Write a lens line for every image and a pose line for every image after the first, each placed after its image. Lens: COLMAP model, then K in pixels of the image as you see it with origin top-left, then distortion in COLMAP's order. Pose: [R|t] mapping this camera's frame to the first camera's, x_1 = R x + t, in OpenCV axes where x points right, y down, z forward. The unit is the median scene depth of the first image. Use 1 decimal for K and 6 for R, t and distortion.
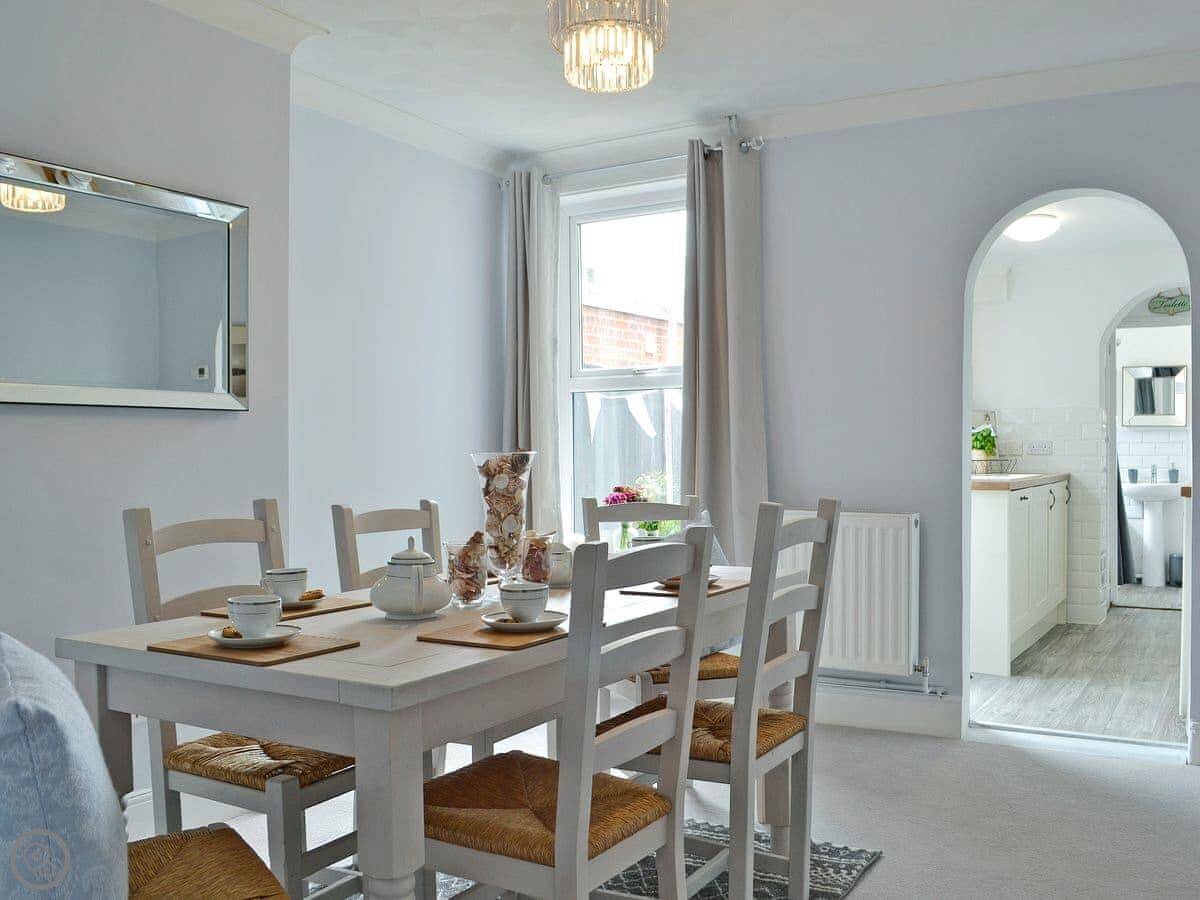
lens RADIAL K [[1070.2, 0, 603.3], [0, 1070.2, 460.4], [0, 0, 1]] dist [-0.085559, 0.007406]
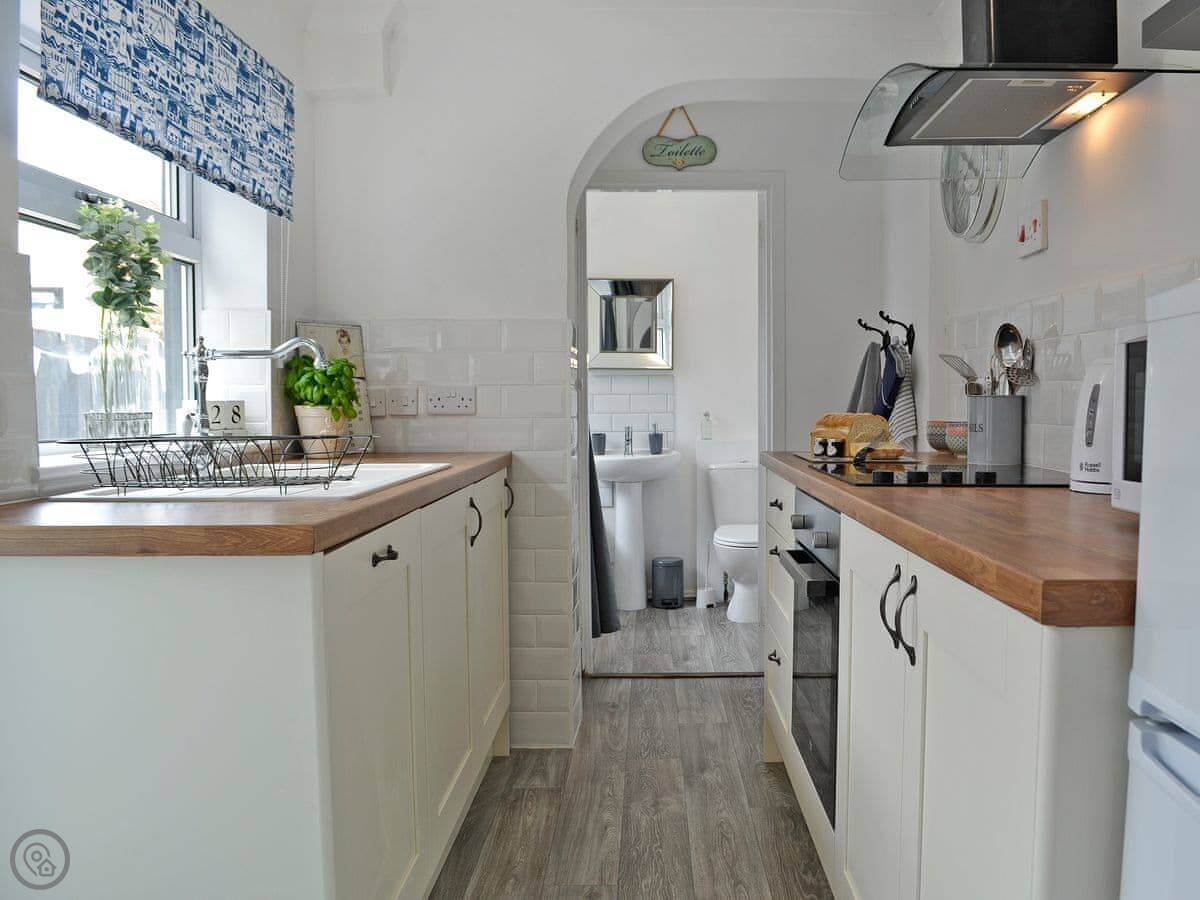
lens RADIAL K [[1070.2, 0, 604.1], [0, 1070.2, 454.7], [0, 0, 1]] dist [-0.085559, 0.007406]
pose [[0.873258, -0.024611, 0.486636, 0.217738], [0.006868, 0.999246, 0.038210, -0.005189], [-0.487210, -0.030025, 0.872769, 0.497060]]
